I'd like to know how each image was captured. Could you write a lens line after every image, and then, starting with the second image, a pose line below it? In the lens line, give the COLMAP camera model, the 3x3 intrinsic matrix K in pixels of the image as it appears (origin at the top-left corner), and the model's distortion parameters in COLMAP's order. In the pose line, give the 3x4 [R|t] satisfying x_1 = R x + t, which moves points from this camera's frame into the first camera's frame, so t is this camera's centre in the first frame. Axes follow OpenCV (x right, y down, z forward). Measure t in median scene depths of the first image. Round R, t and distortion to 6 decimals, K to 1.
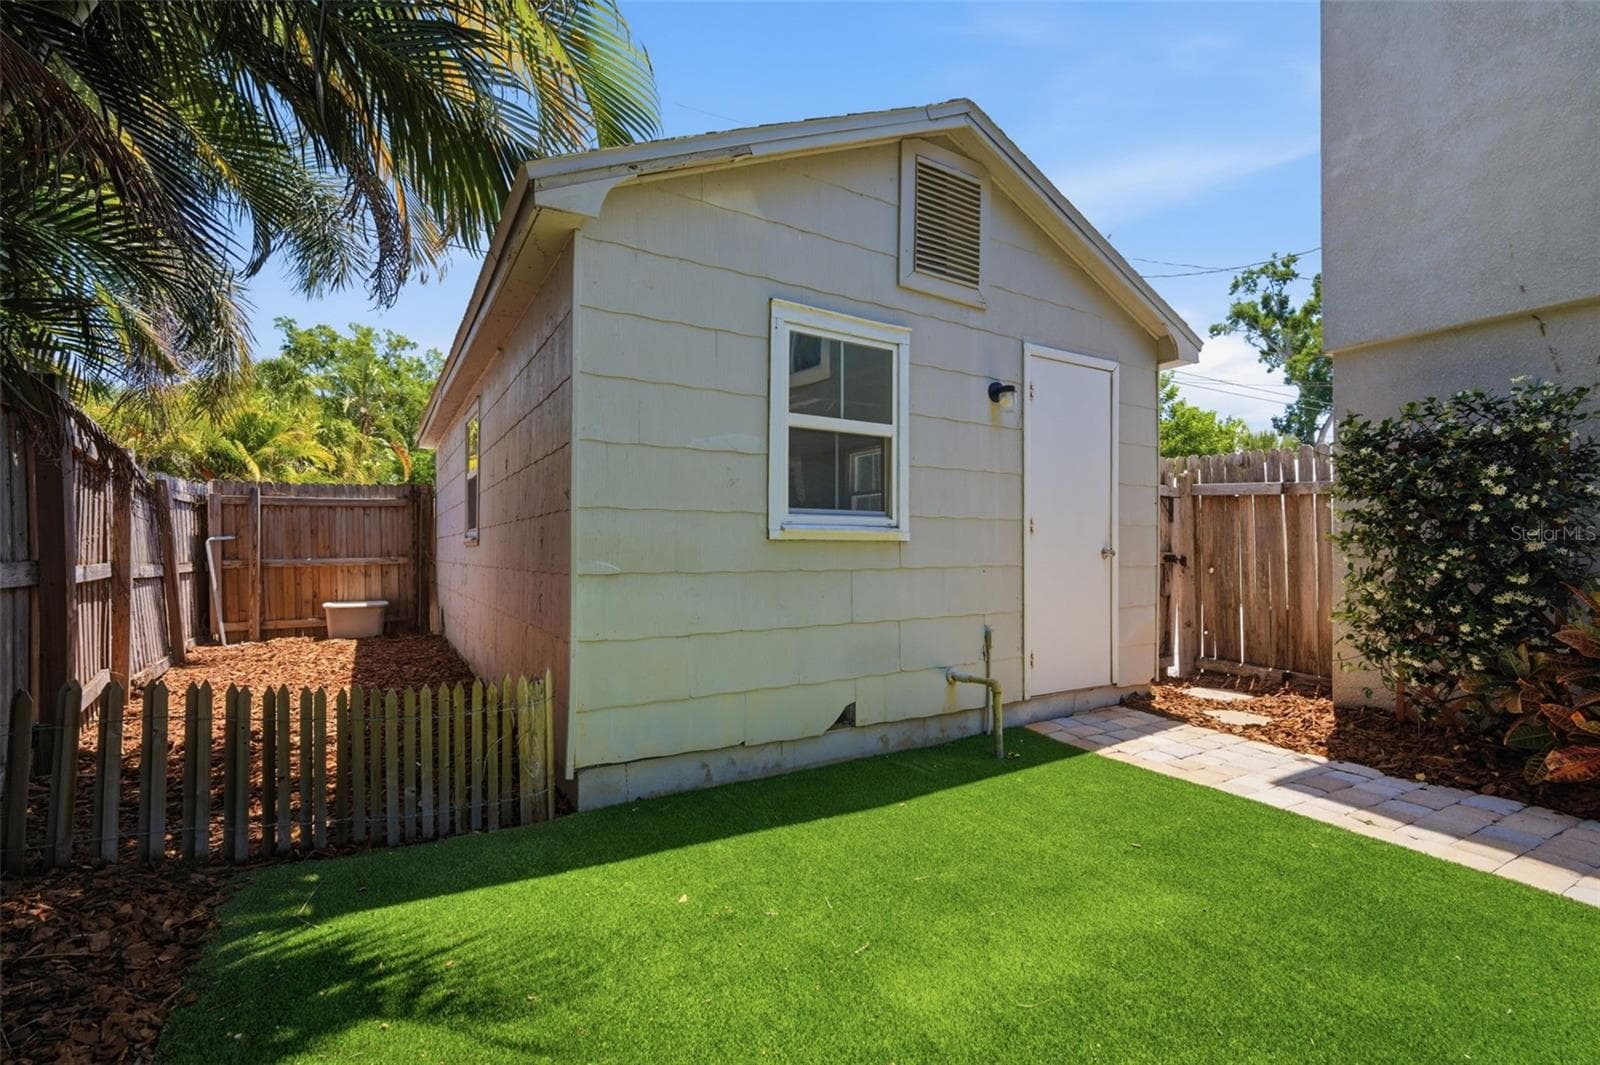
lens RADIAL K [[723.2, 0, 797.0], [0, 723.2, 544.7], [0, 0, 1]] dist [-0.015583, 0.004041]
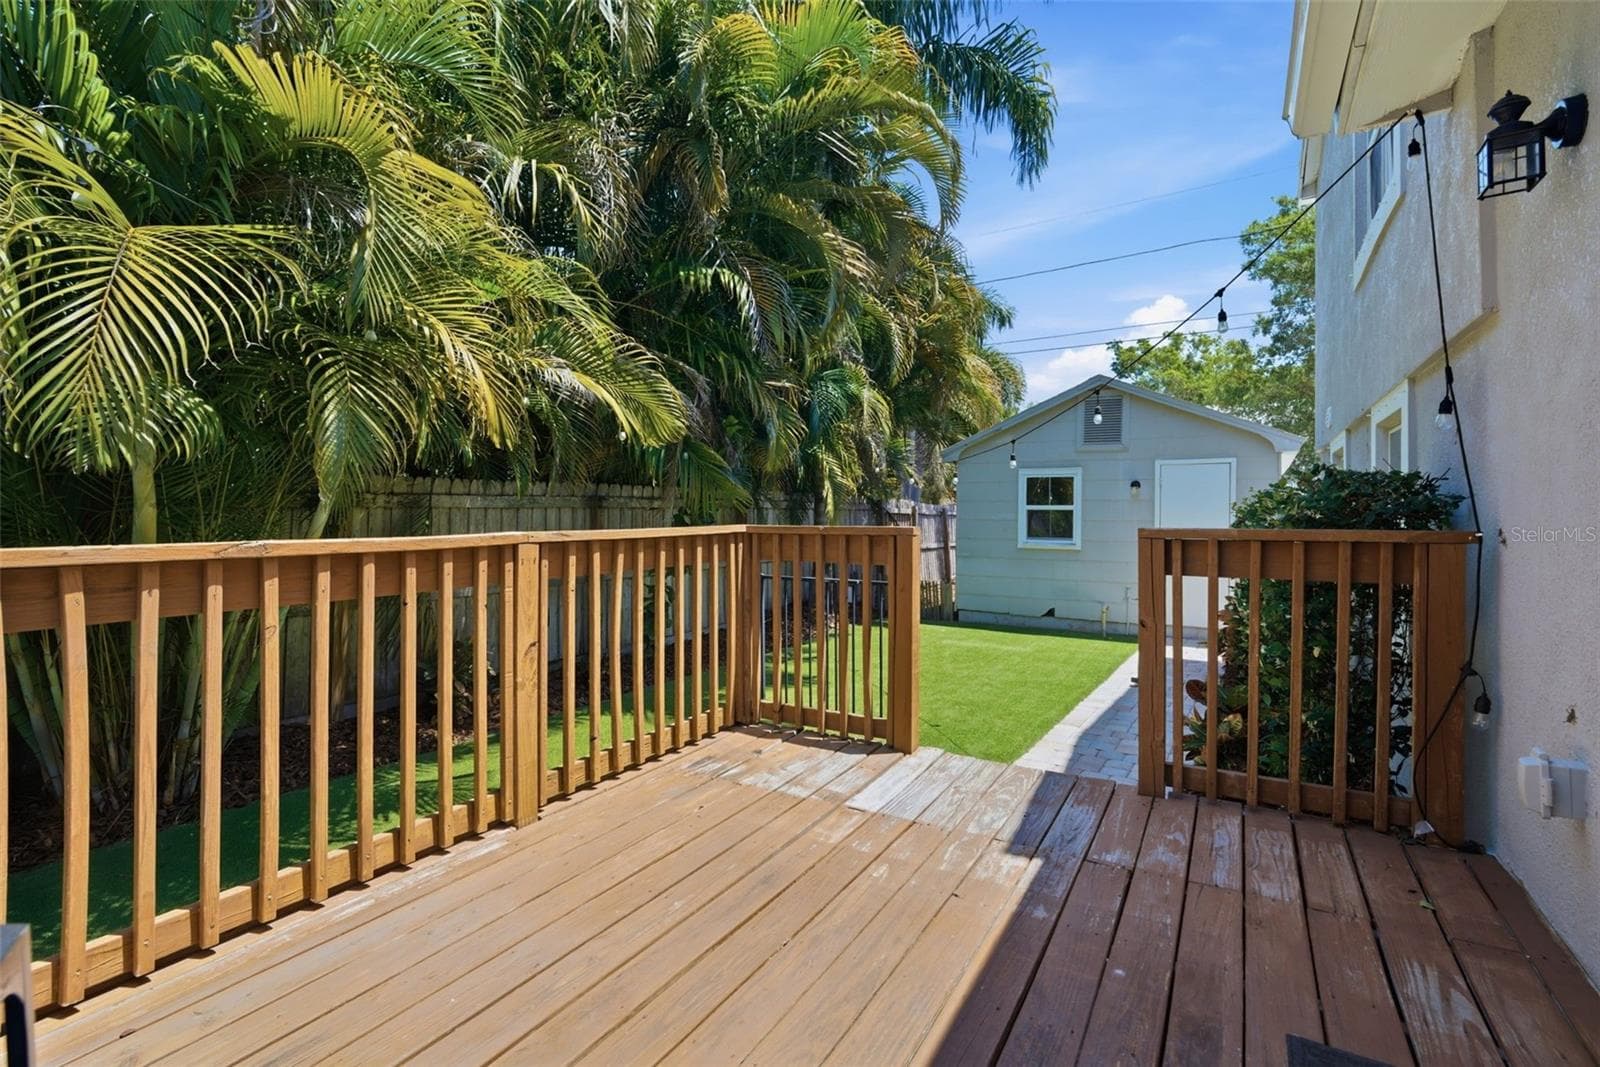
lens RADIAL K [[723.2, 0, 769.8], [0, 723.2, 508.8], [0, 0, 1]] dist [-0.015583, 0.004041]
pose [[0.424855, -0.003975, -0.905253, 2.011326], [0.002133, 0.999992, -0.003390, -0.144870], [0.905259, -0.000491, 0.424860, -1.097977]]
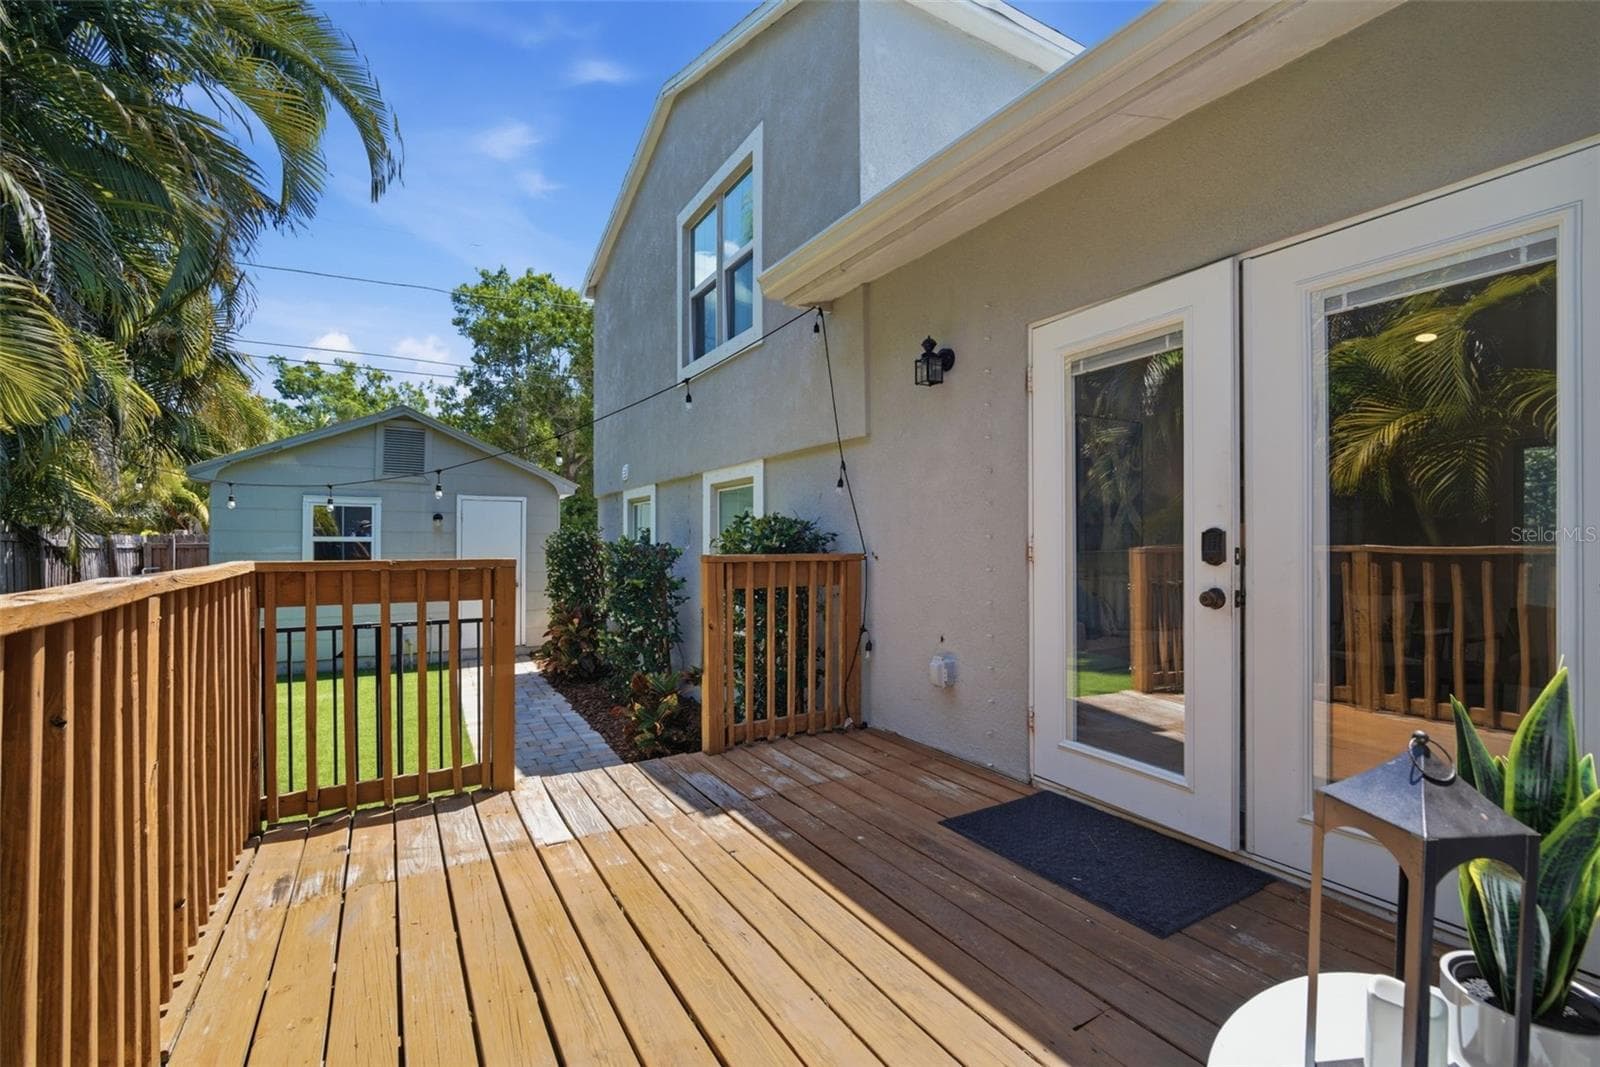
lens RADIAL K [[723.2, 0, 802.1], [0, 723.2, 529.9], [0, 0, 1]] dist [-0.015583, 0.004041]
pose [[0.999801, -0.000768, -0.019916, 1.643090], [0.000387, 0.999816, -0.019168, -0.140770], [0.019927, 0.019157, 0.999618, -1.427051]]
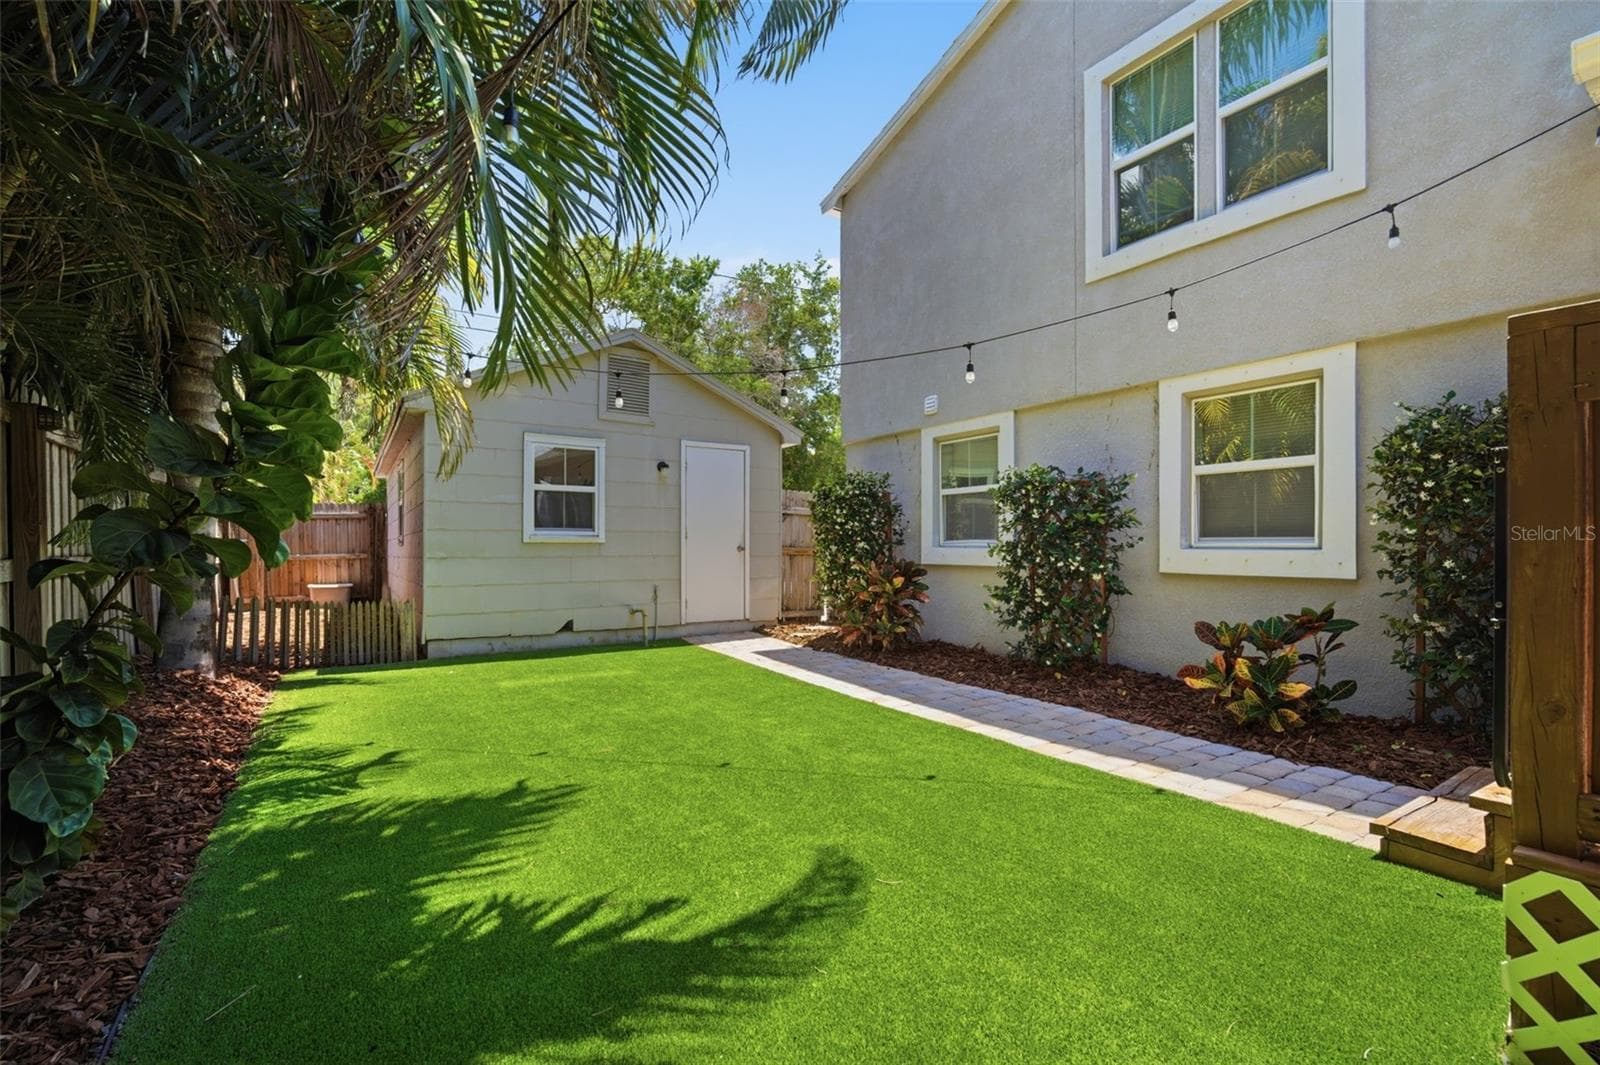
lens RADIAL K [[723.2, 0, 801.6], [0, 723.2, 545.5], [0, 0, 1]] dist [-0.015583, 0.004041]
pose [[0.999509, -0.001605, 0.031293, 0.649309], [0.001554, 0.999997, 0.001665, -0.000226], [-0.031296, -0.001615, 0.999509, -1.067586]]
